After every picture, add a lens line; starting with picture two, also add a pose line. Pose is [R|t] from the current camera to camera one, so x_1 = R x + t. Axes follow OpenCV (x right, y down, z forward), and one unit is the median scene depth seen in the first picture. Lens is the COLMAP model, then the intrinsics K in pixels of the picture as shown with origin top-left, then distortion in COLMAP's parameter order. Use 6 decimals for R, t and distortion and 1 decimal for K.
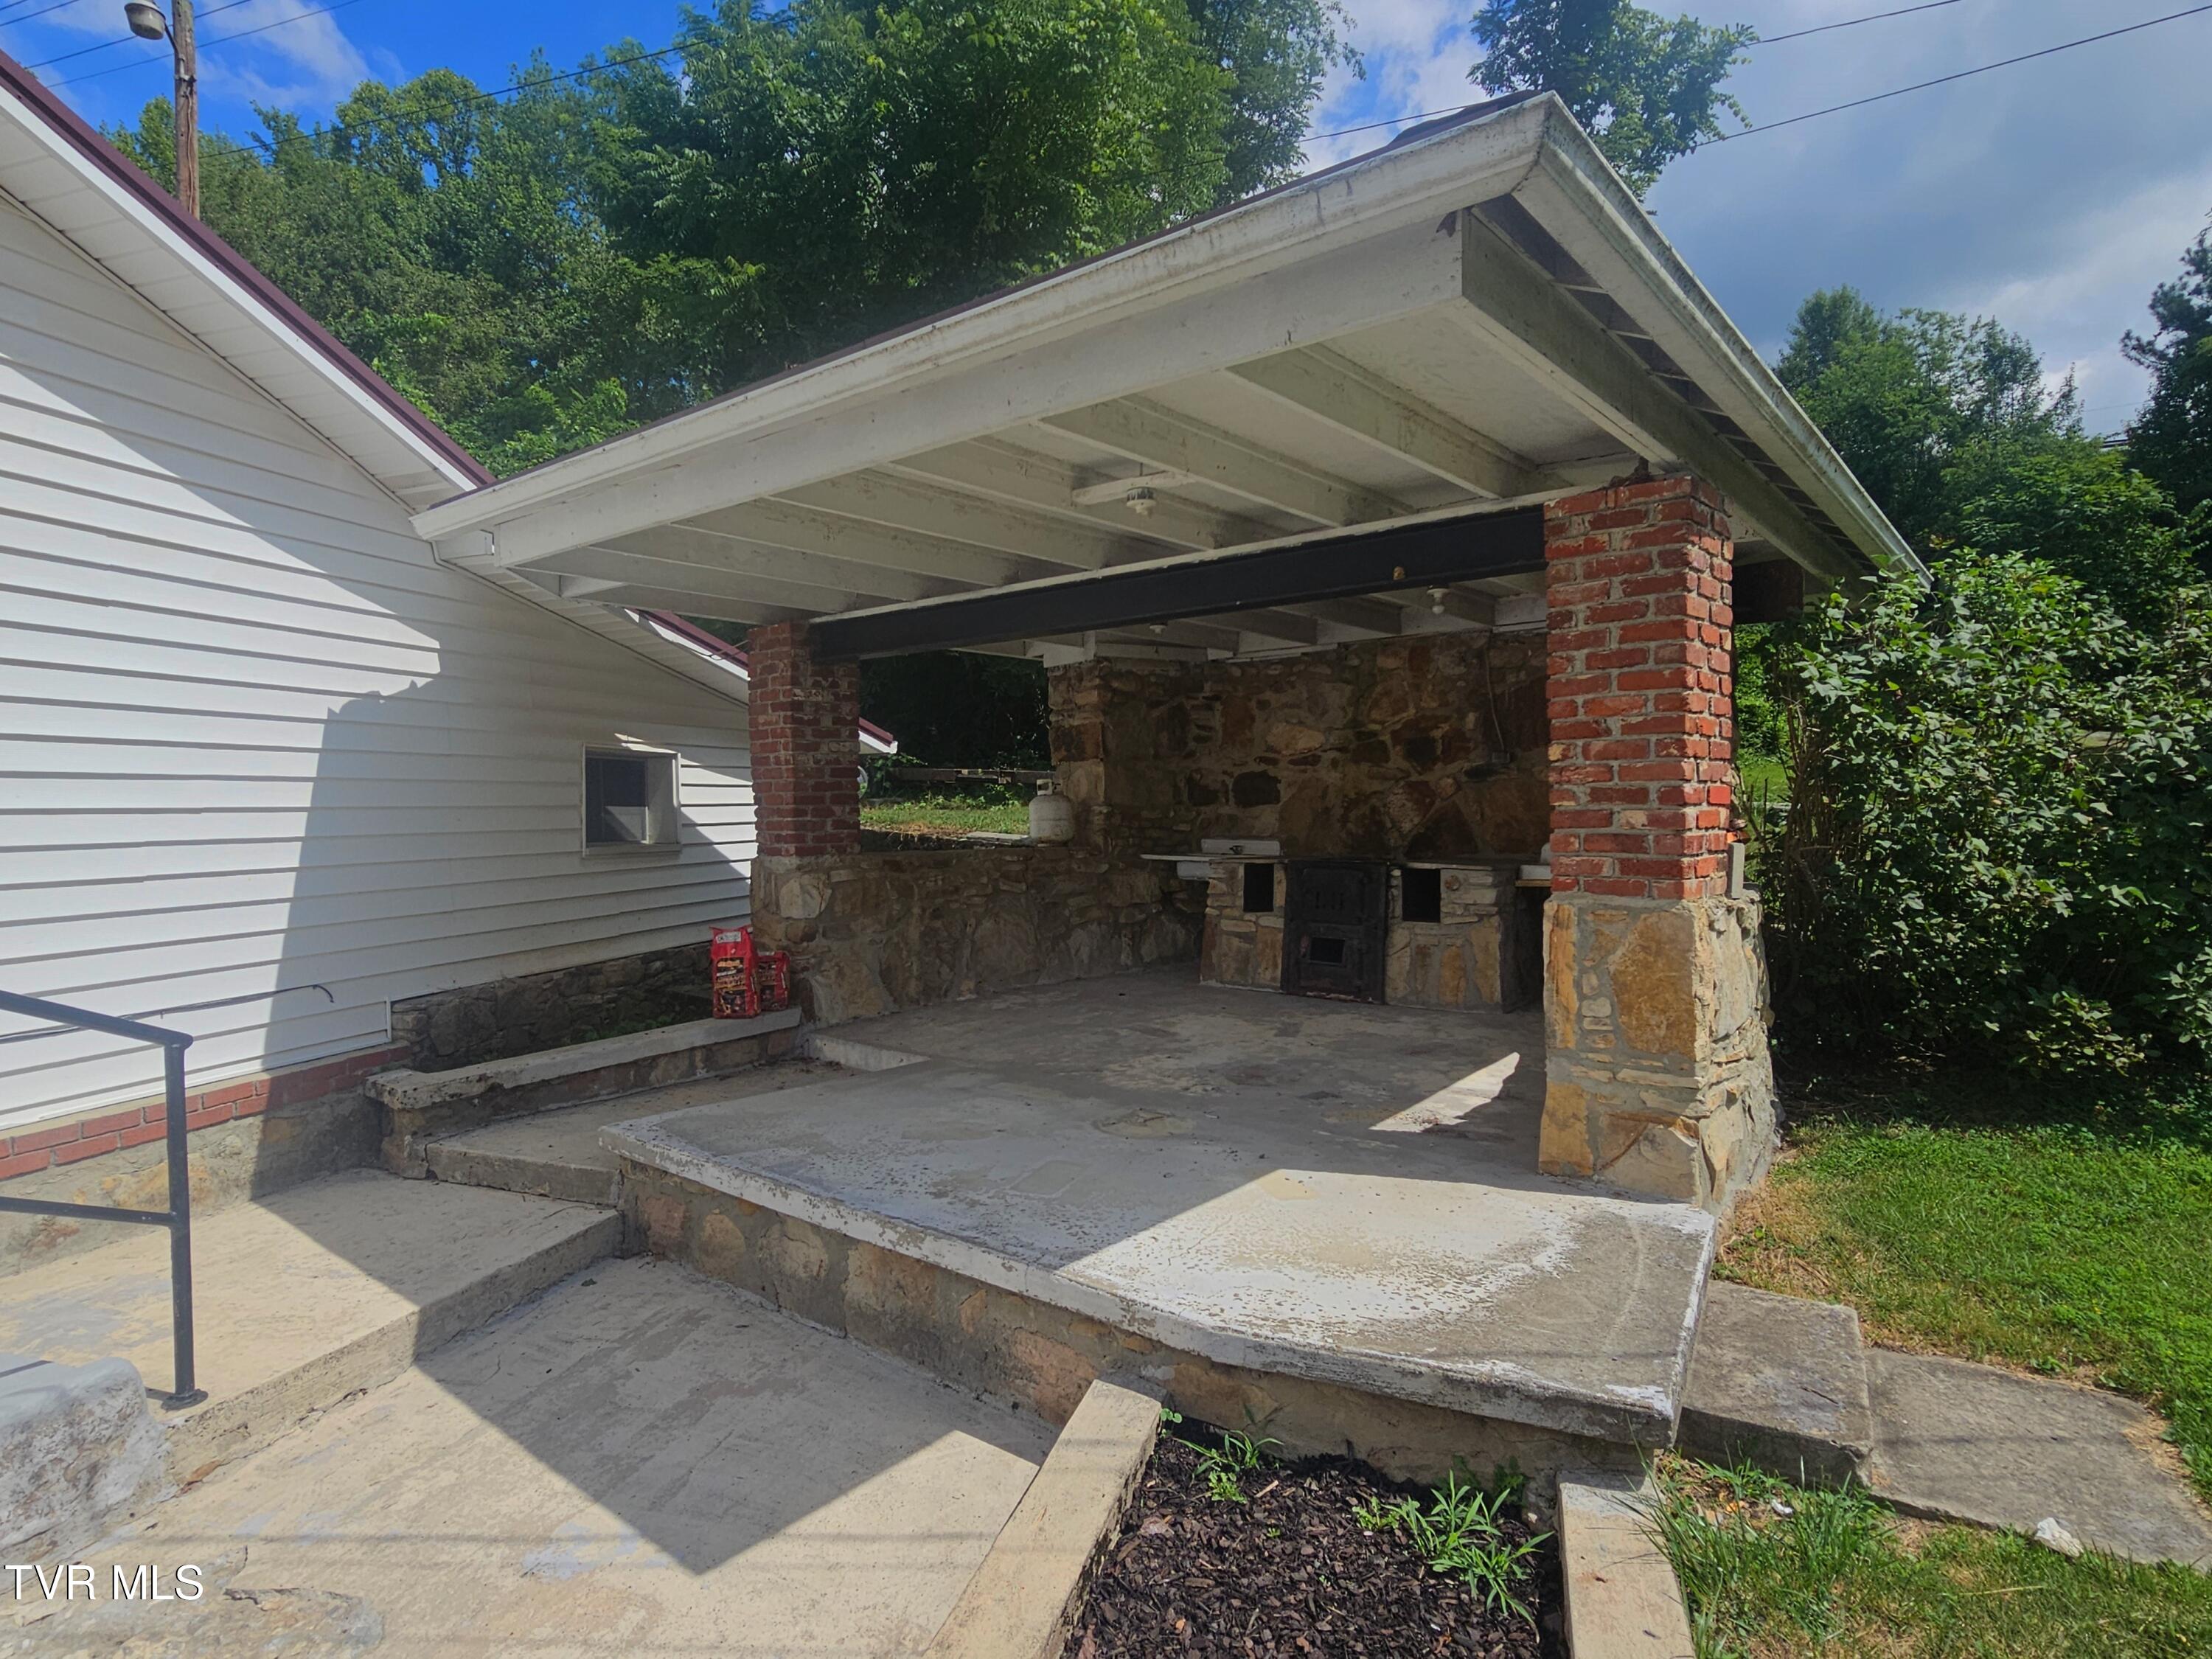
lens RADIAL K [[1211.5, 0, 1106.0], [0, 1211.5, 829.5], [0, 0, 1]] dist [0.000158, -0.001045]
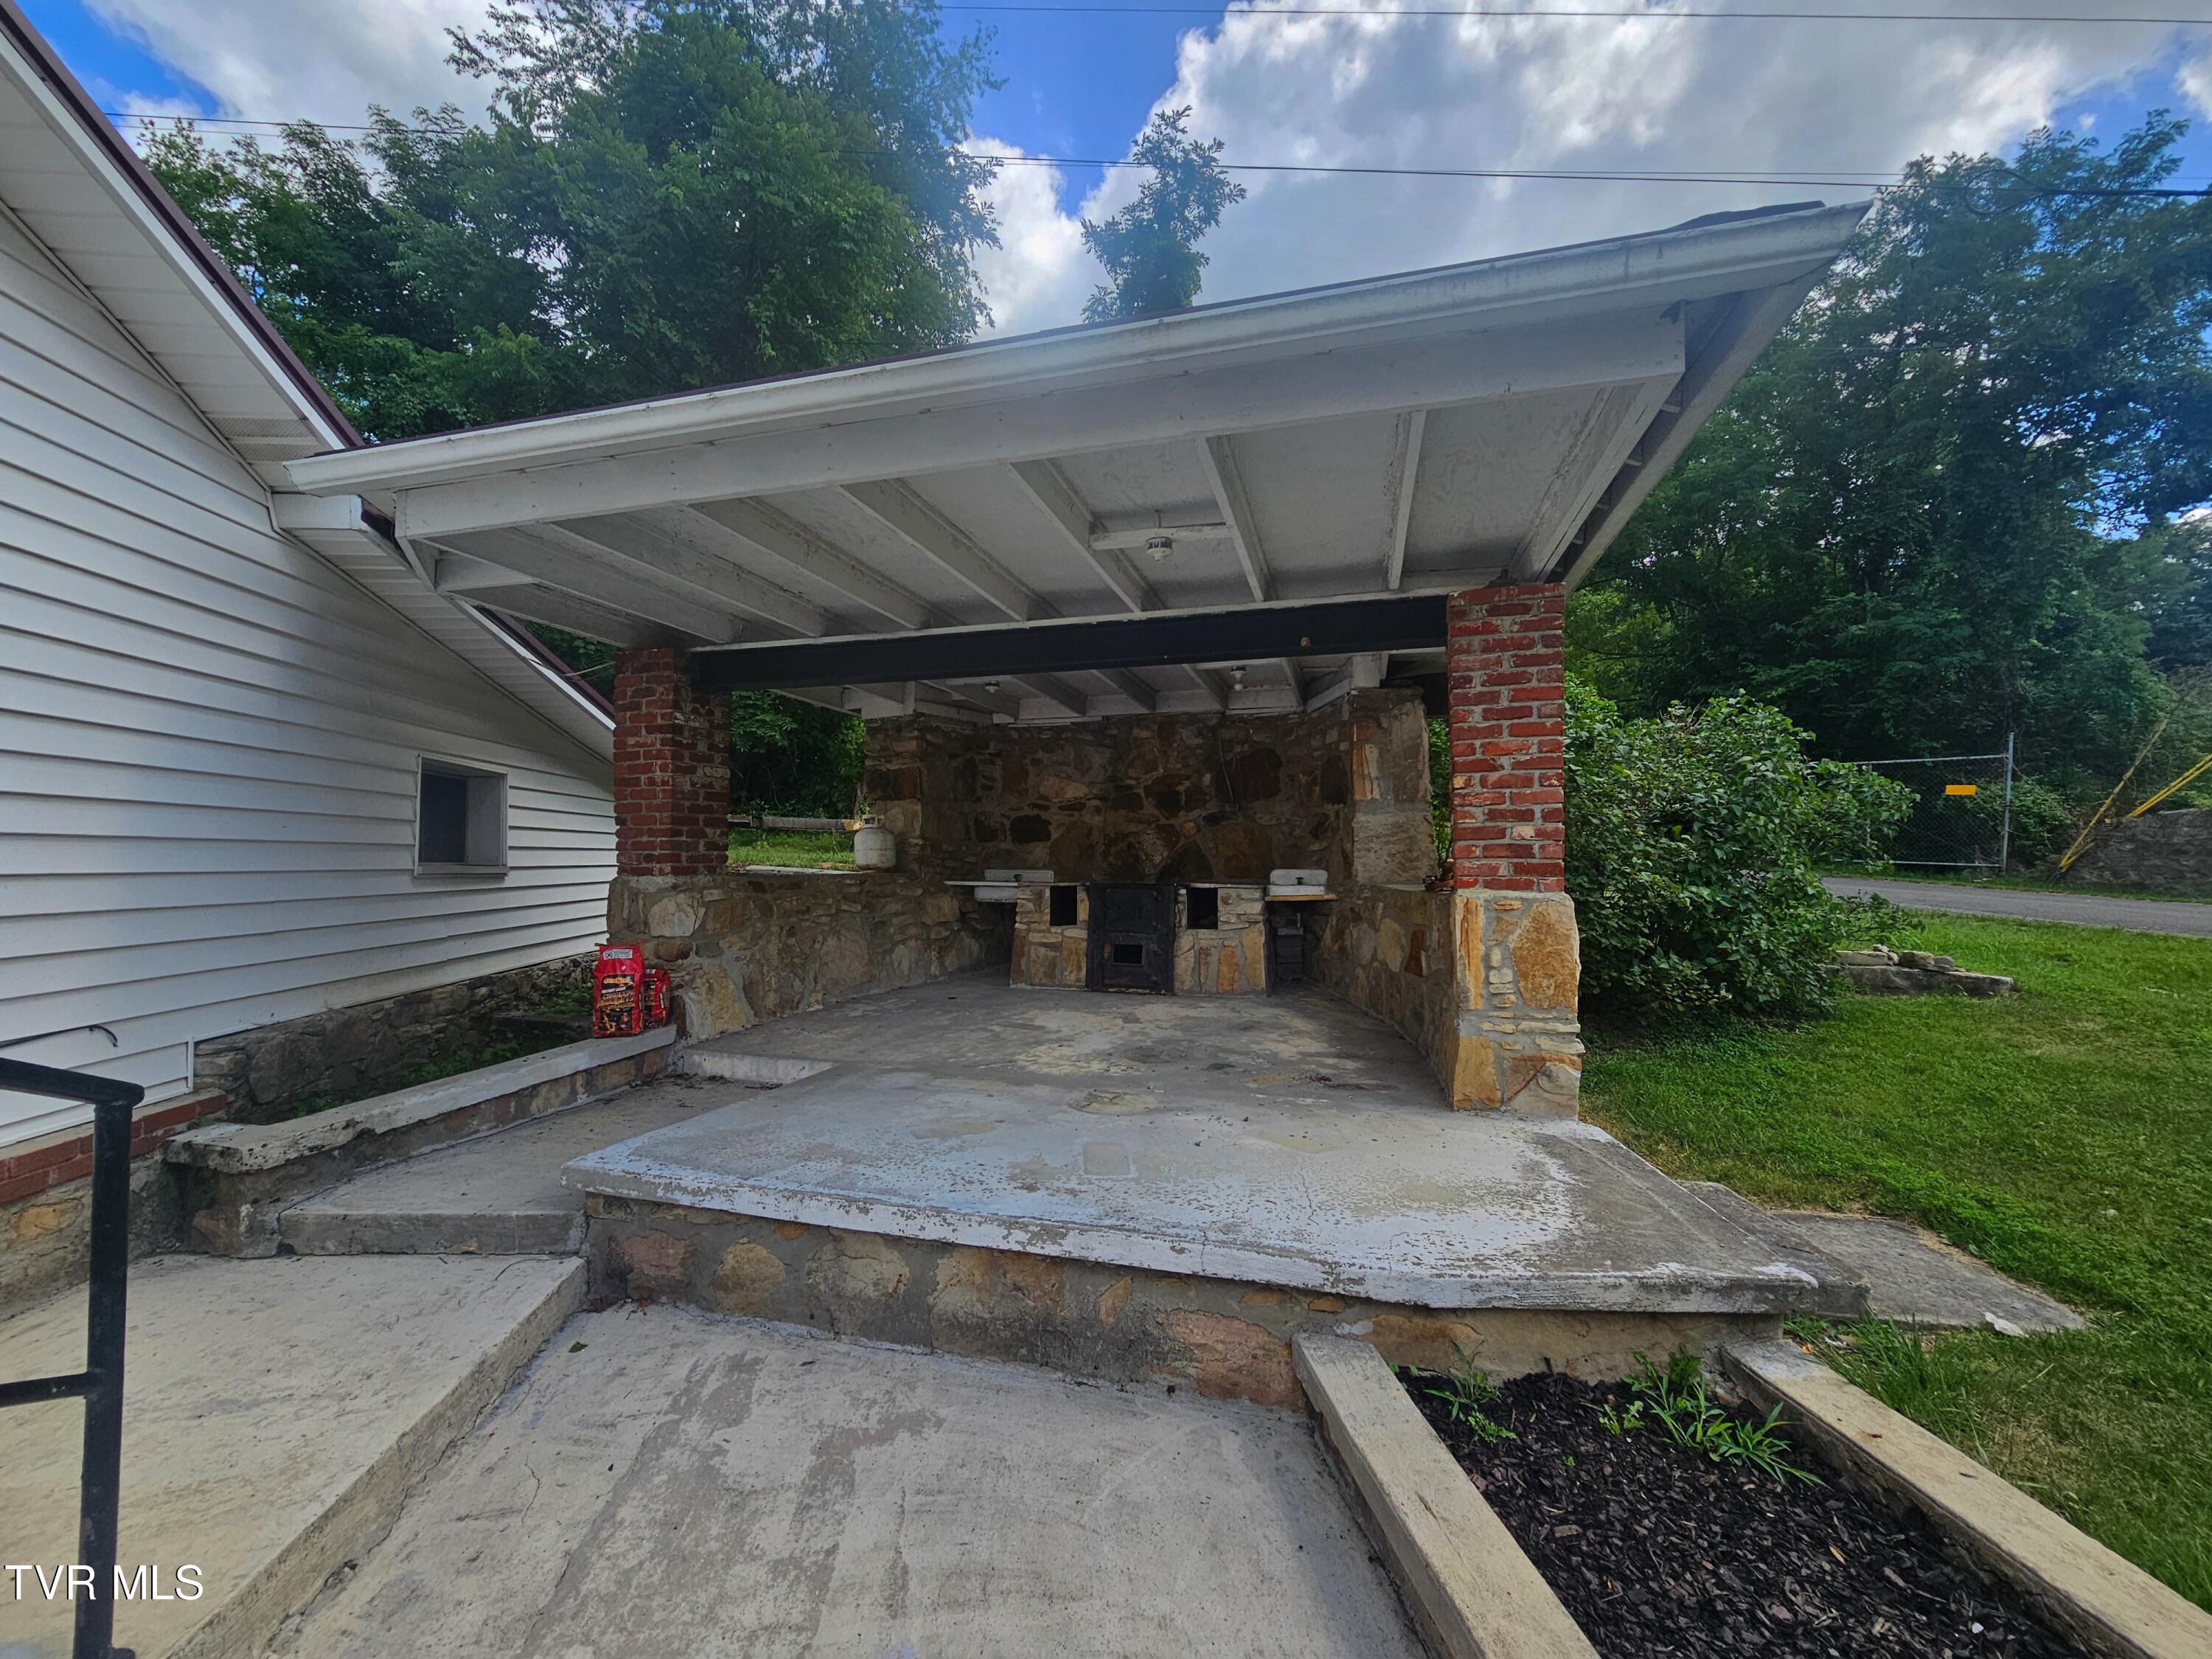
lens RADIAL K [[901.3, 0, 1096.1], [0, 901.3, 834.8], [0, 0, 1]] dist [-0.002048, -0.000182]
pose [[0.918919, 0.022789, 0.393788, -0.252091], [-0.001676, 0.998546, -0.053875, 0.031263], [-0.394443, 0.048847, 0.917621, 0.179402]]
